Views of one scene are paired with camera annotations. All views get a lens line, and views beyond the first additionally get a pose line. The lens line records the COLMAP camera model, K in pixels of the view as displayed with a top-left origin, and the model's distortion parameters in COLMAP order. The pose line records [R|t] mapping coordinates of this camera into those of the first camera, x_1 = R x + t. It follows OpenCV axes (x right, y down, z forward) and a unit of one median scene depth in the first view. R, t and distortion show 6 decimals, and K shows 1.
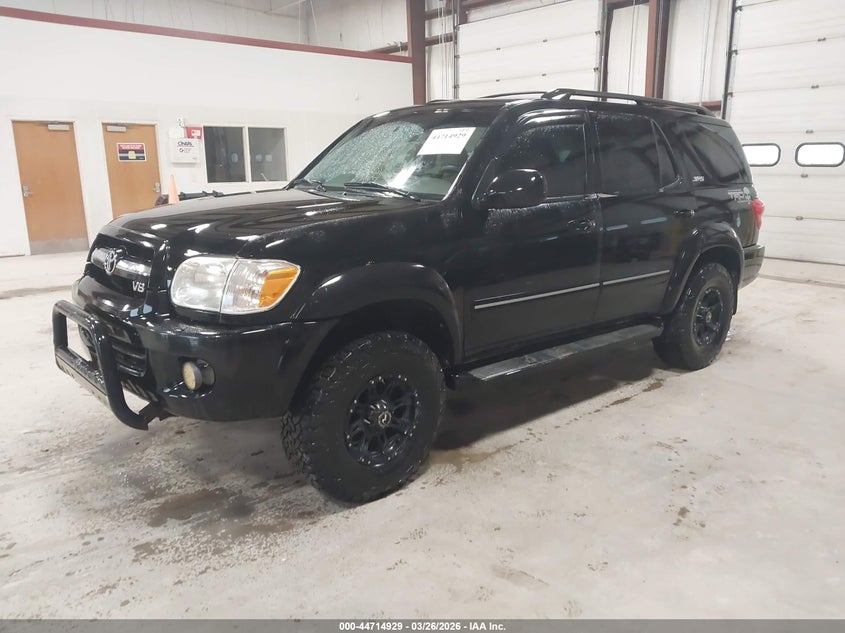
lens RADIAL K [[673.9, 0, 430.3], [0, 673.9, 317.4], [0, 0, 1]] dist [0.006691, 0.004919]
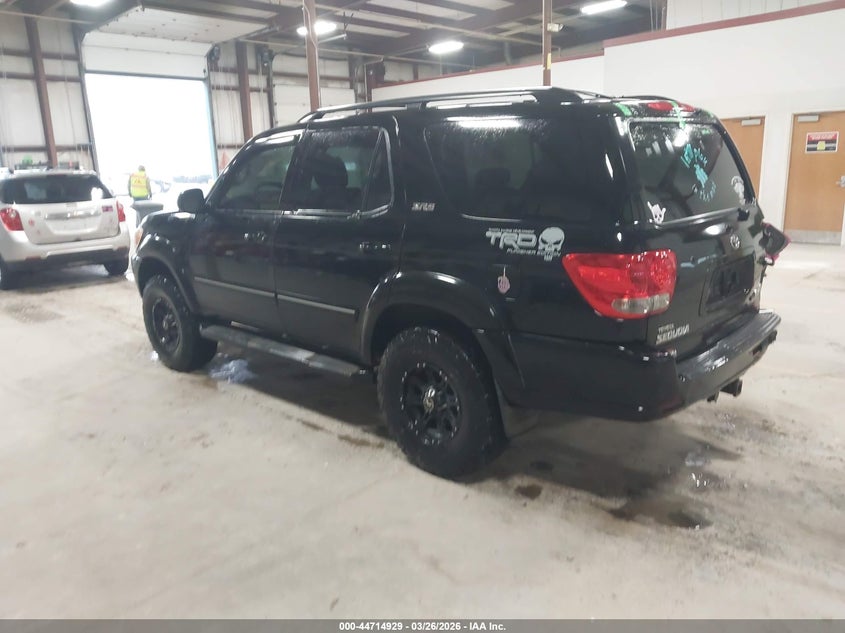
lens RADIAL K [[673.9, 0, 430.3], [0, 673.9, 317.4], [0, 0, 1]] dist [0.006691, 0.004919]
pose [[0.094187, 0.225901, -0.969586, 1.194281], [-0.194122, 0.959389, 0.204668, -0.255774], [0.976445, 0.168940, 0.134214, 0.998816]]
